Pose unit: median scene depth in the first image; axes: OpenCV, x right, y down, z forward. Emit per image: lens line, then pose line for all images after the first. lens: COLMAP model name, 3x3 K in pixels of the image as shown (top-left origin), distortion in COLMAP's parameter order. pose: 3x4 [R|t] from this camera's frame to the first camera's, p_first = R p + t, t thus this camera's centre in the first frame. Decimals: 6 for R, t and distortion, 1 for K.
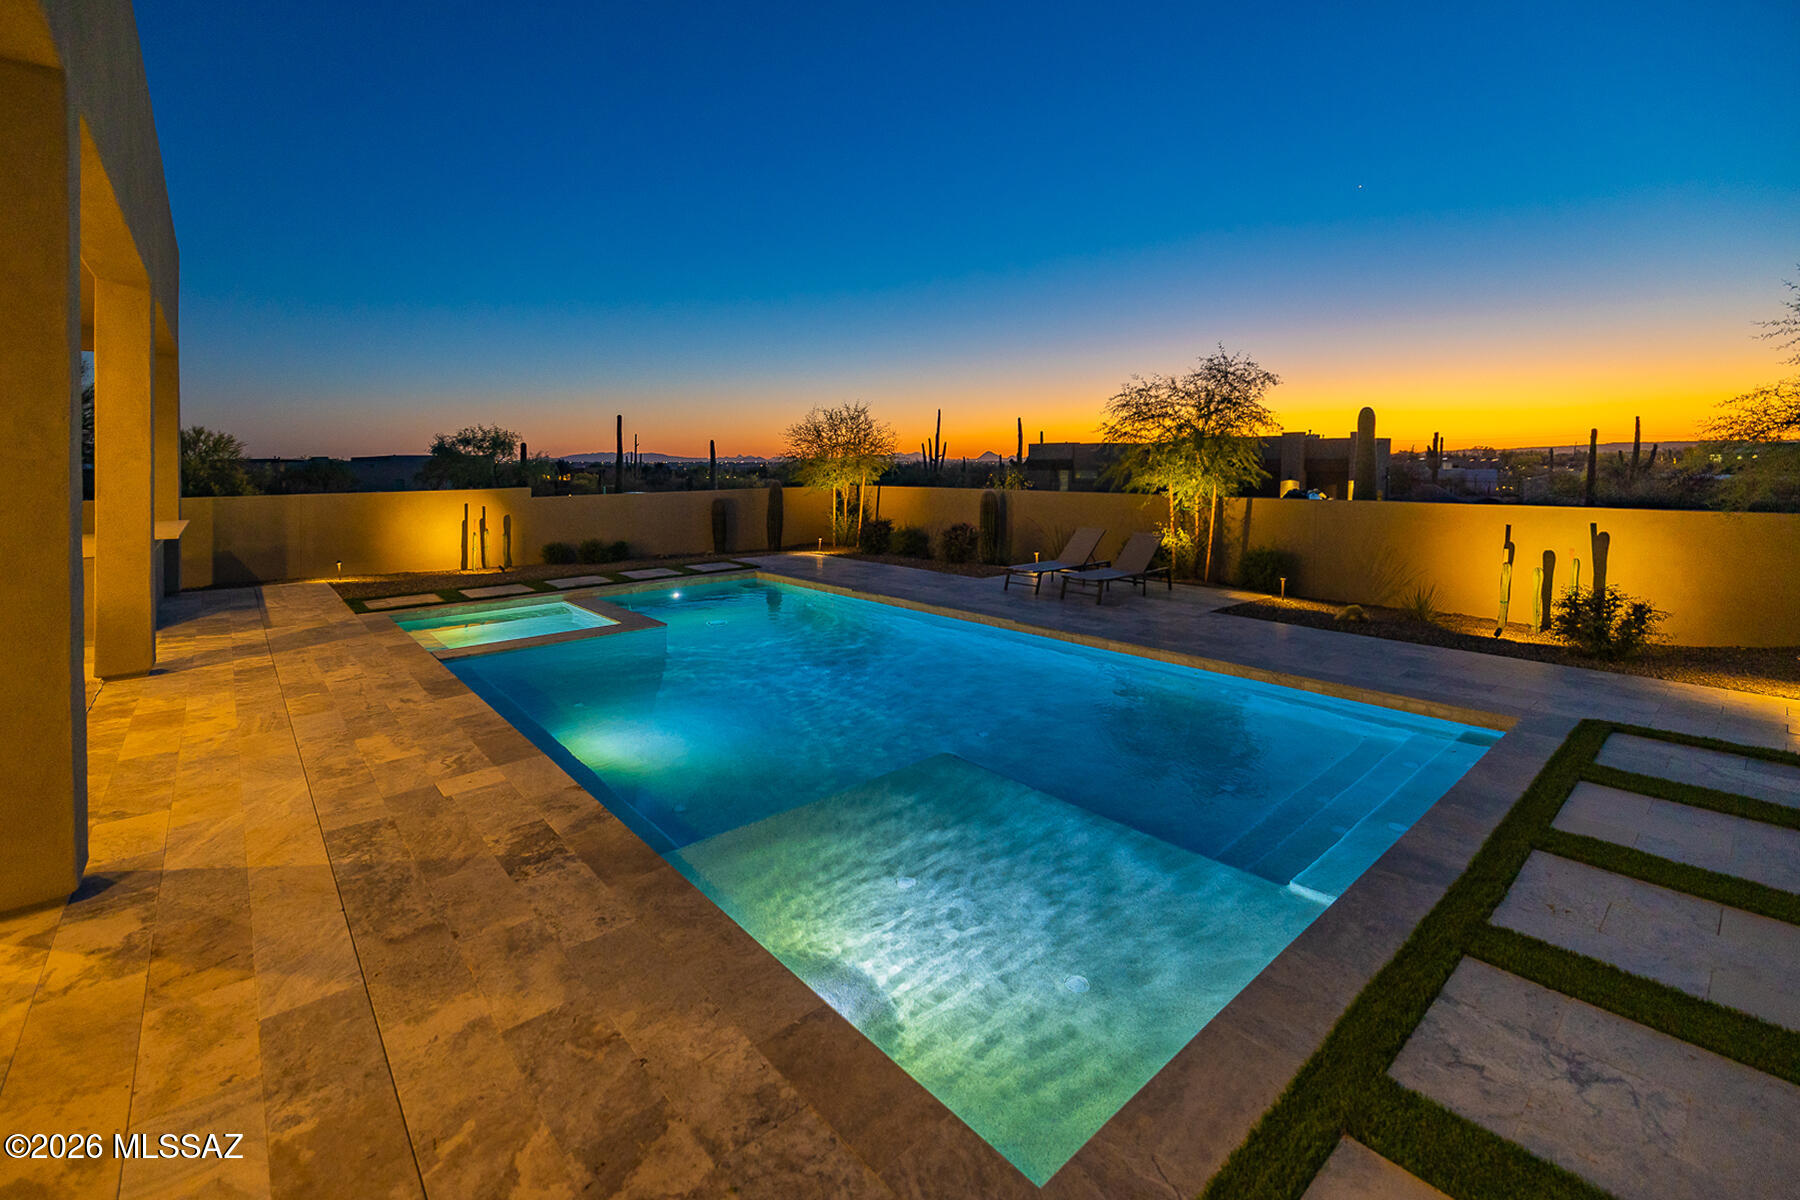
lens RADIAL K [[779.6, 0, 836.1], [0, 779.6, 603.4], [0, 0, 1]] dist [0.000010, 0.000047]
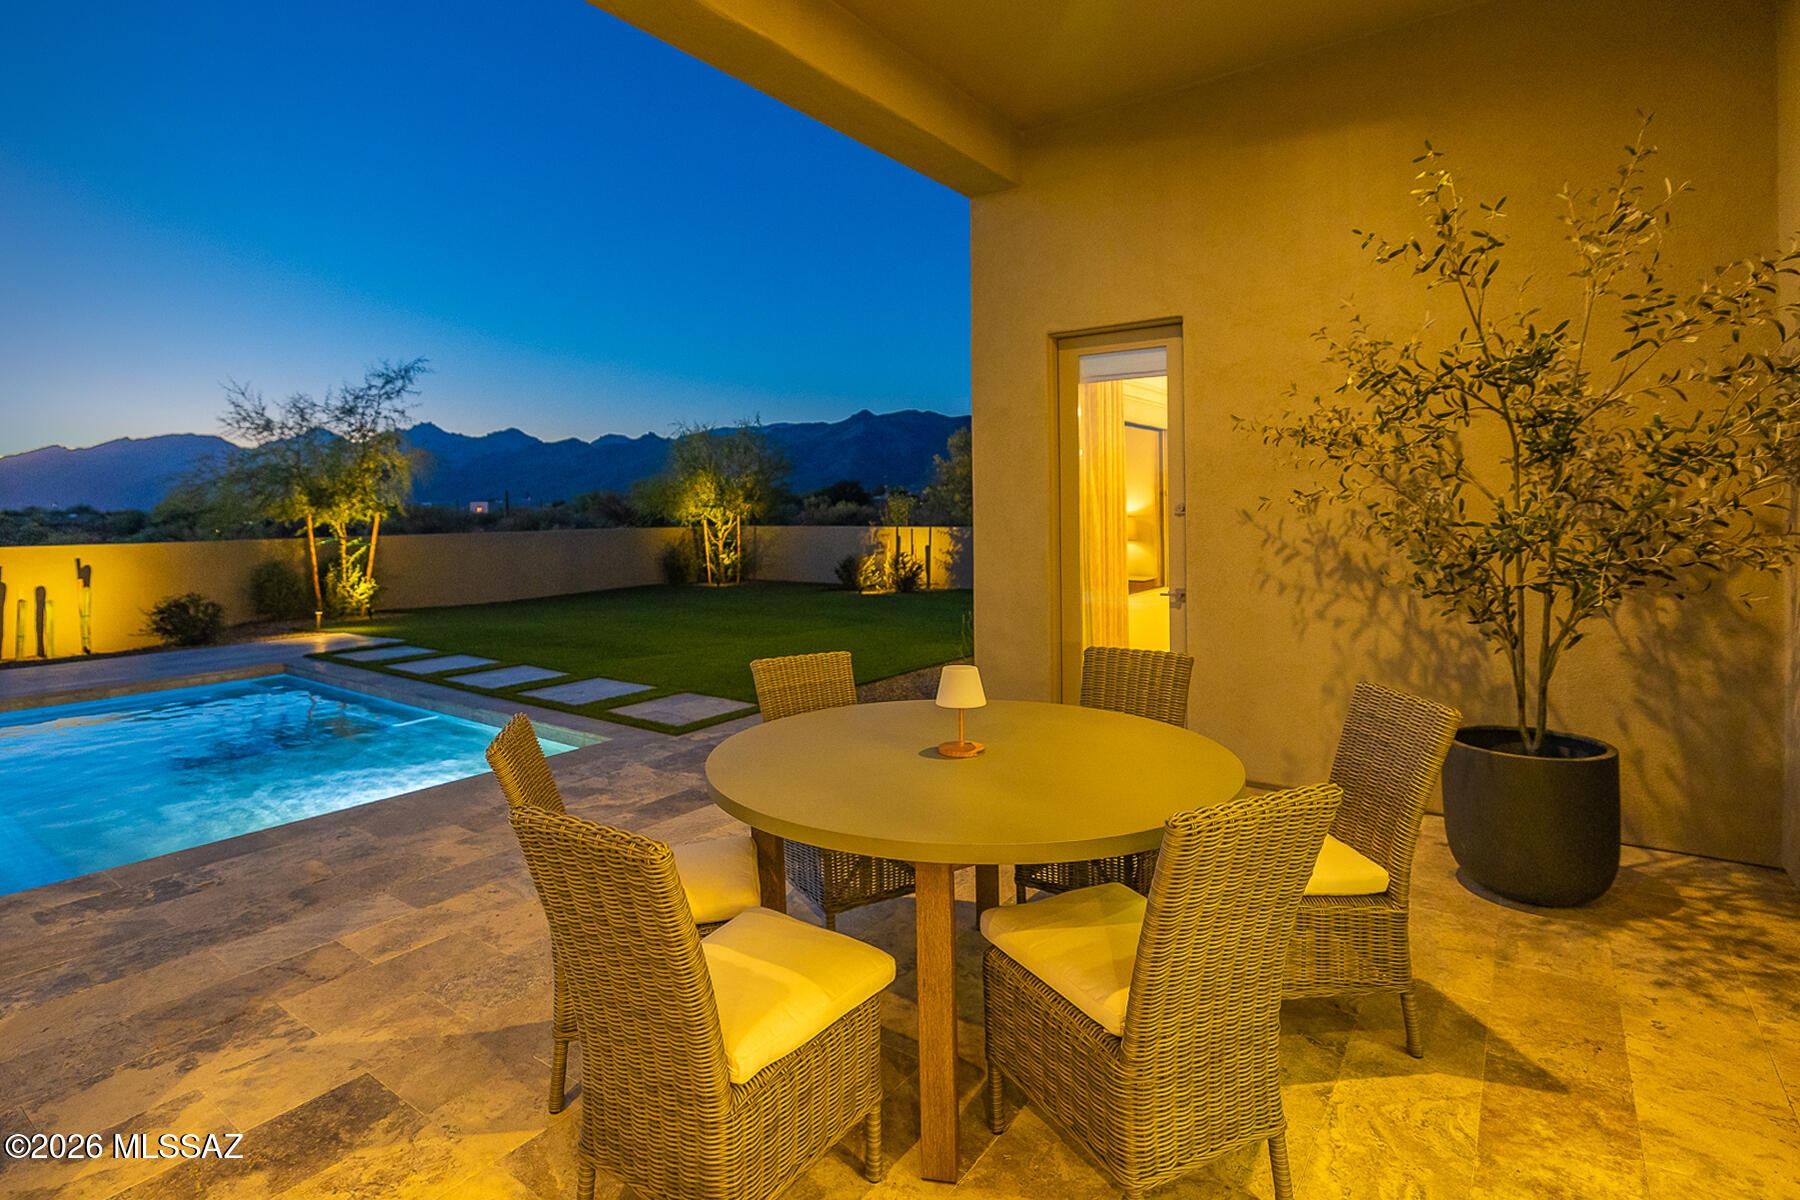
lens RADIAL K [[887.2, 0, 900.7], [0, 887.2, 521.3], [0, 0, 1]] dist [-0.018850, 0.000543]
pose [[-0.276073, 0.003320, 0.961131, -1.850315], [0.186631, 0.981146, 0.050219, 0.025296], [-0.942843, 0.193241, -0.271487, 0.469933]]
